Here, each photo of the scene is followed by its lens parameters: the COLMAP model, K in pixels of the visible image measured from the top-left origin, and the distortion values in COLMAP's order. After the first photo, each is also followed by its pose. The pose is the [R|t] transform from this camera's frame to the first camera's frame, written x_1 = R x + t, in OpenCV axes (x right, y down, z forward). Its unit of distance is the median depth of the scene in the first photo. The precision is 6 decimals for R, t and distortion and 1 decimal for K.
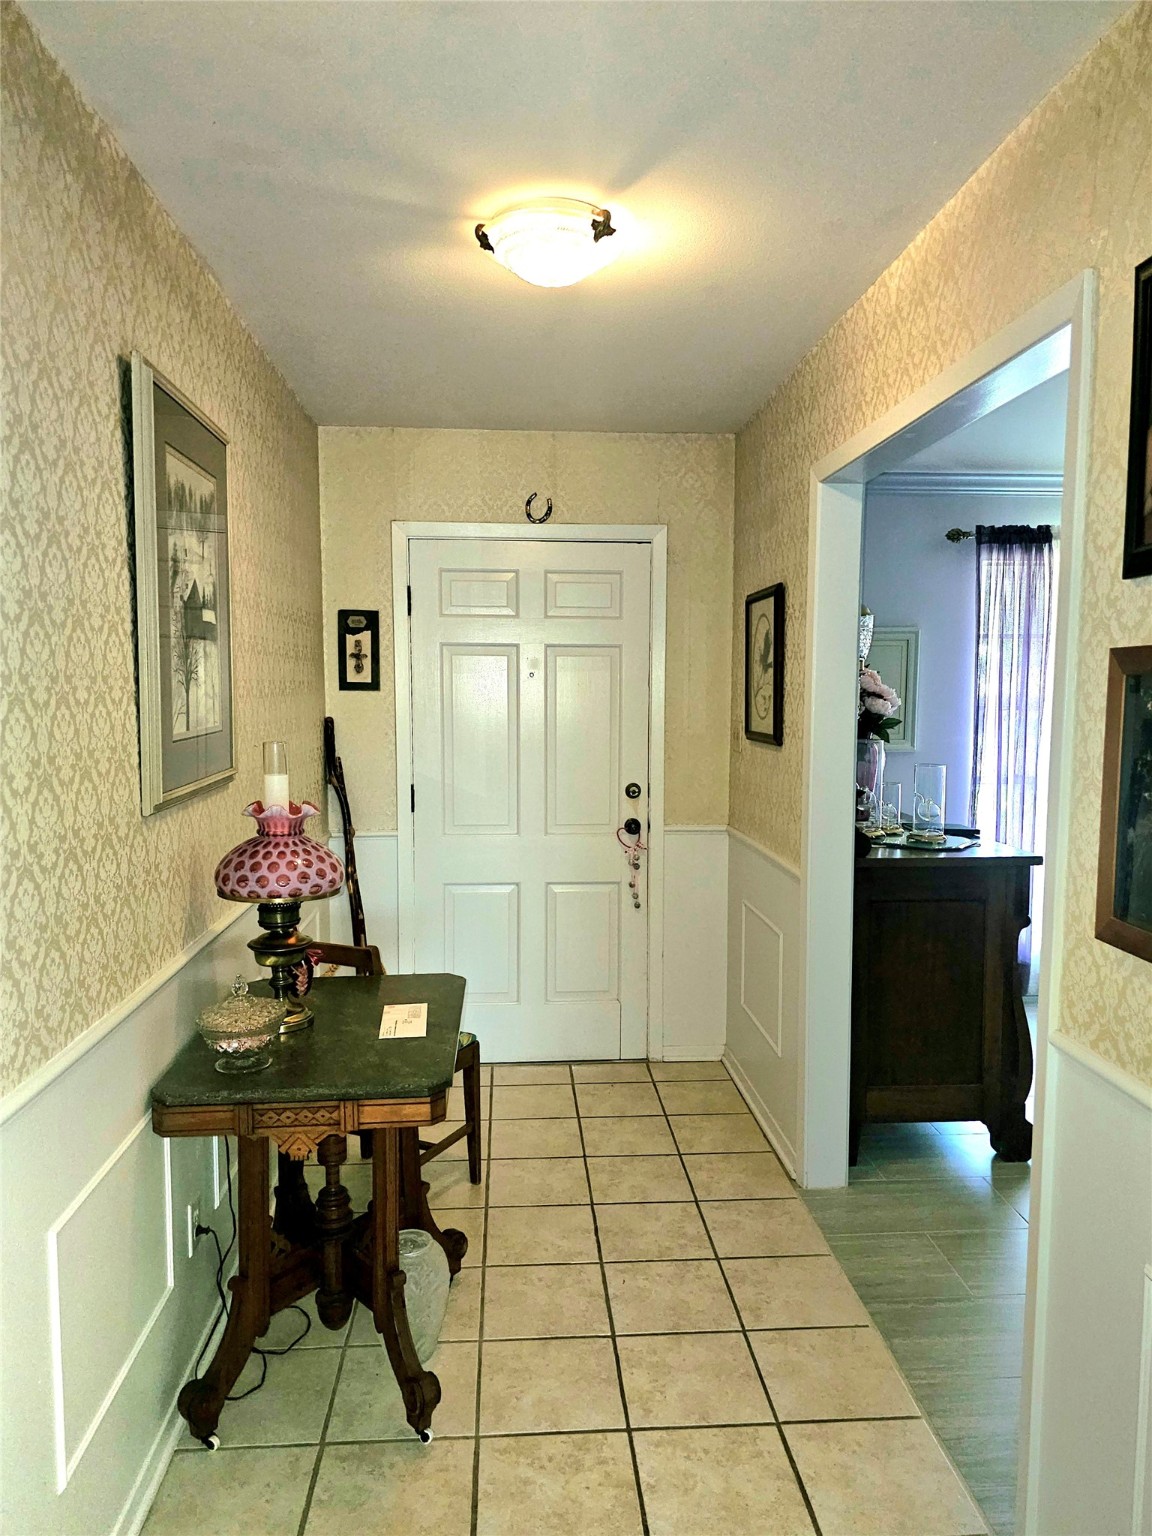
lens RADIAL K [[1083.8, 0, 572.3], [0, 1083.8, 808.2], [0, 0, 1]] dist [0.006015, 0.000056]
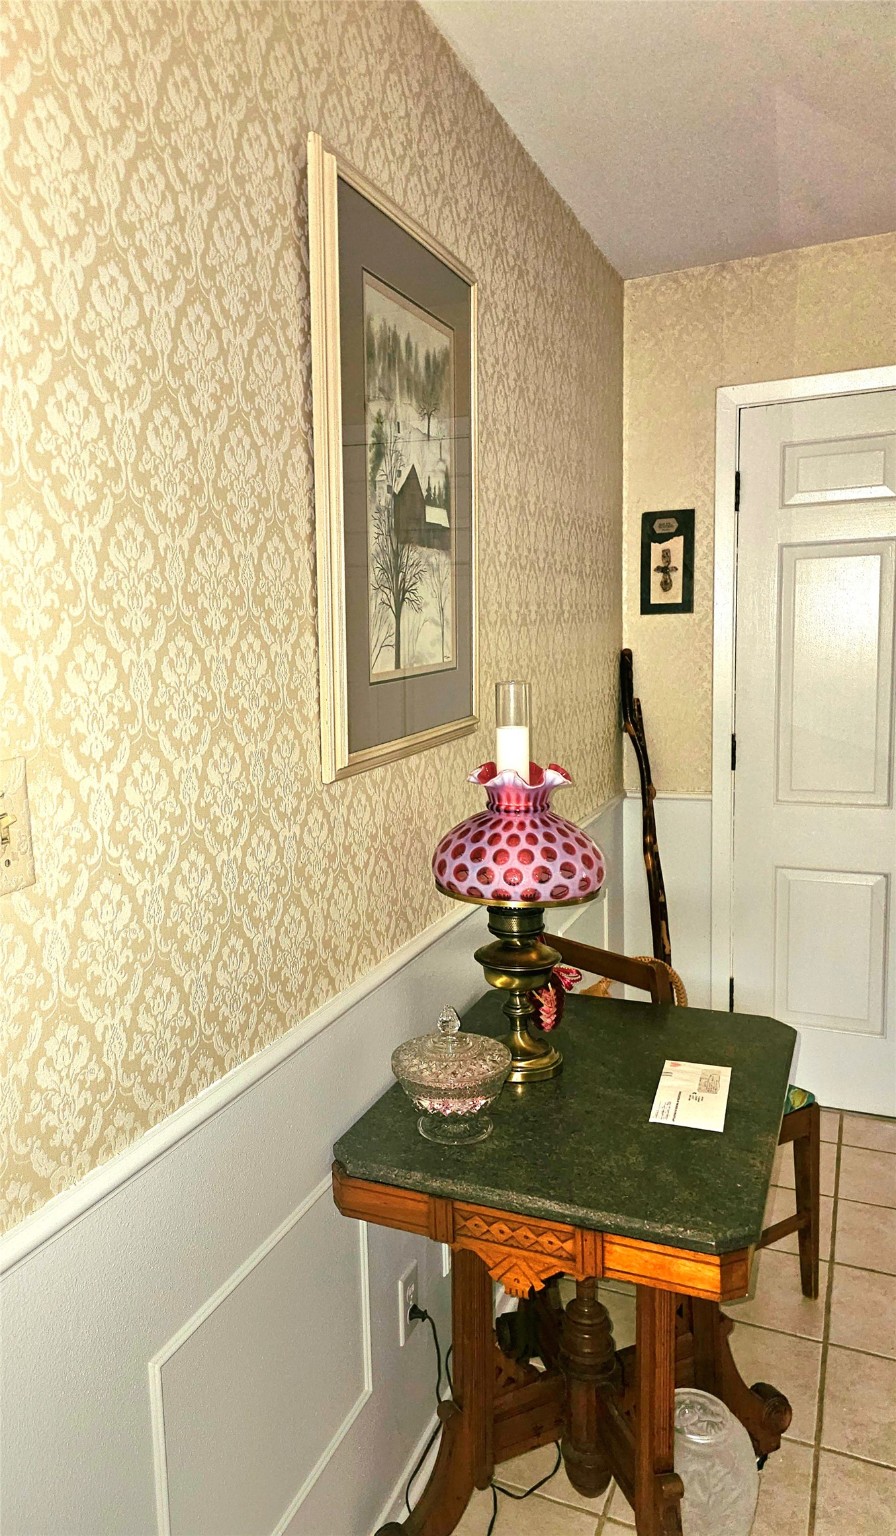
lens RADIAL K [[1111.2, 0, 317.5], [0, 1111.2, 768.0], [0, 0, 1]] dist [0.071243, -0.071663]
pose [[0.867991, 0.027885, -0.495797, -0.017042], [-0.018927, 0.999554, 0.023082, -0.018109], [0.496220, -0.010651, 0.868132, 0.287217]]
